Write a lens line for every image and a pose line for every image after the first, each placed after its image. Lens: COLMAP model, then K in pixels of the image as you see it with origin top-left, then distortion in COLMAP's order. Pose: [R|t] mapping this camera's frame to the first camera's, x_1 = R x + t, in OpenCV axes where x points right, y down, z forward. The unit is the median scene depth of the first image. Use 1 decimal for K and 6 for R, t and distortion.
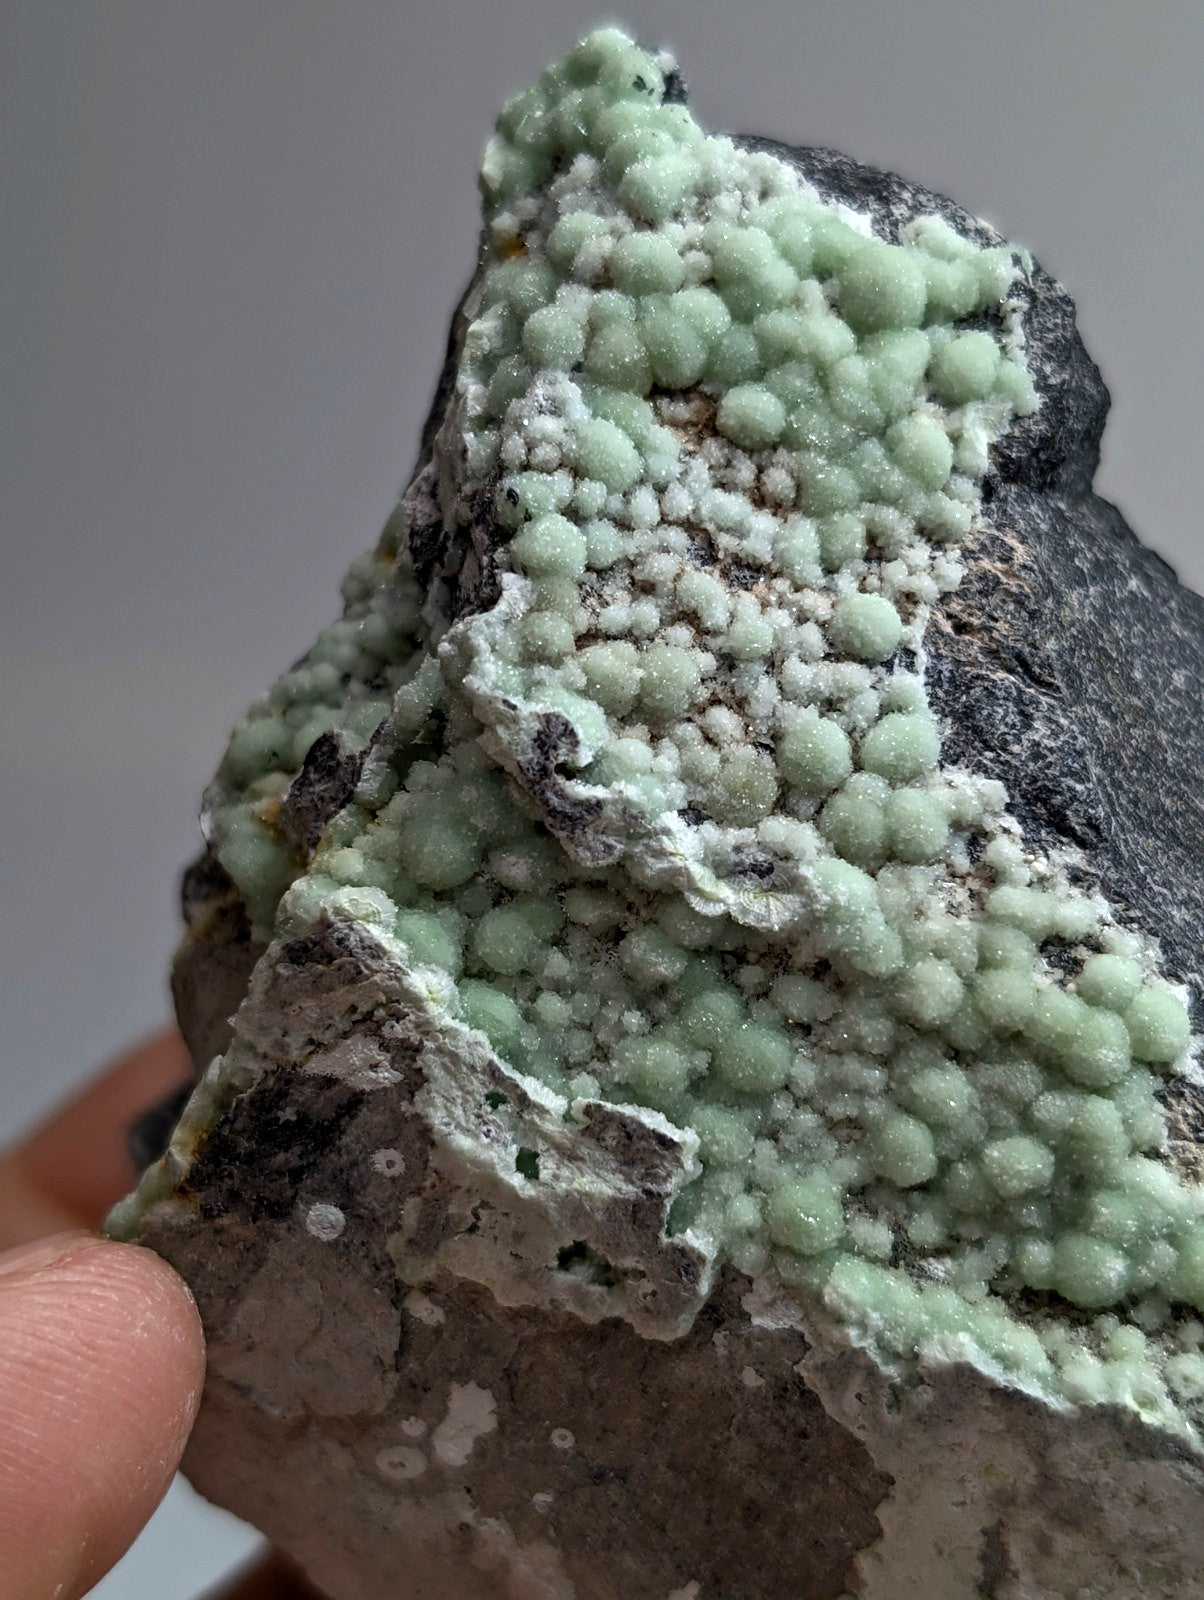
lens RADIAL K [[2771.2, 0, 613.6], [0, 2771.2, 788.9], [0, 0, 1]] dist [0.096193, 0.000000]
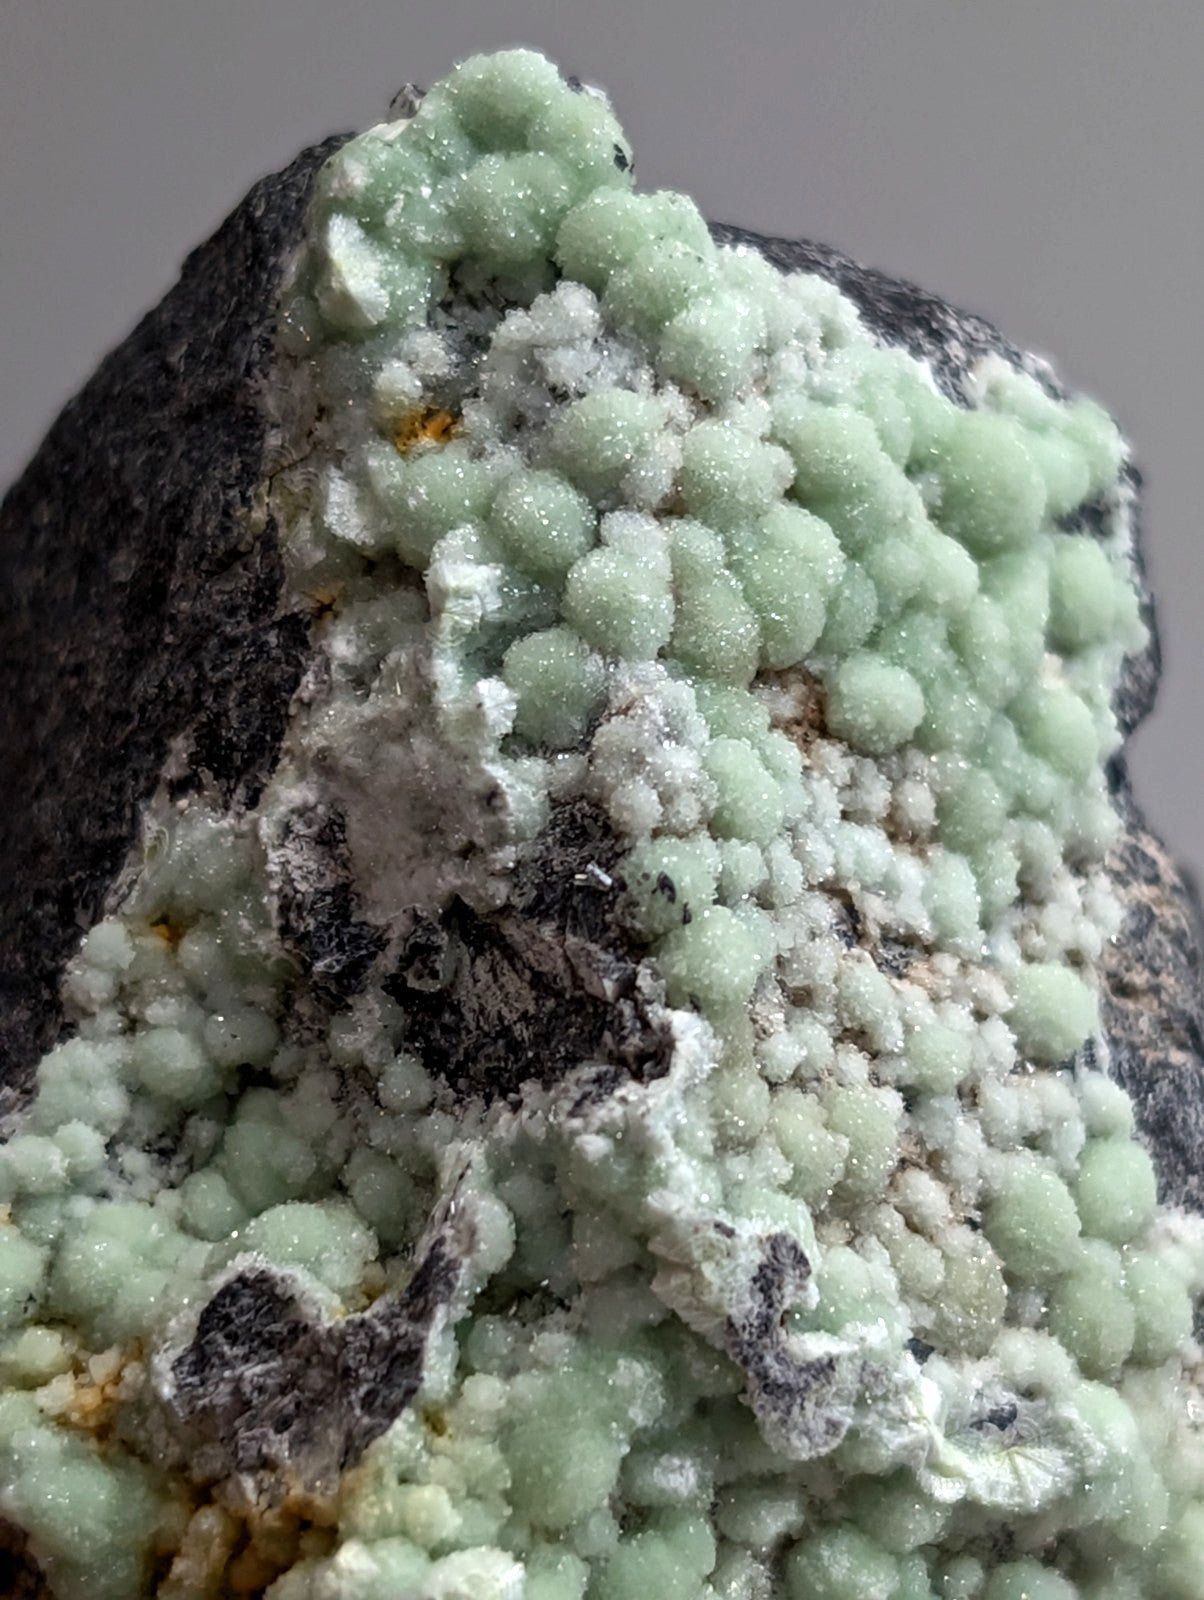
lens RADIAL K [[4735.3, 0, 576.6], [0, 4735.3, 795.8], [0, 0, 1]] dist [0.236433, 0.000000]
pose [[0.801072, -0.093816, 0.591170, -0.662852], [0.050440, 0.994708, 0.089507, -0.217251], [-0.596439, -0.041884, 0.801565, 0.163976]]
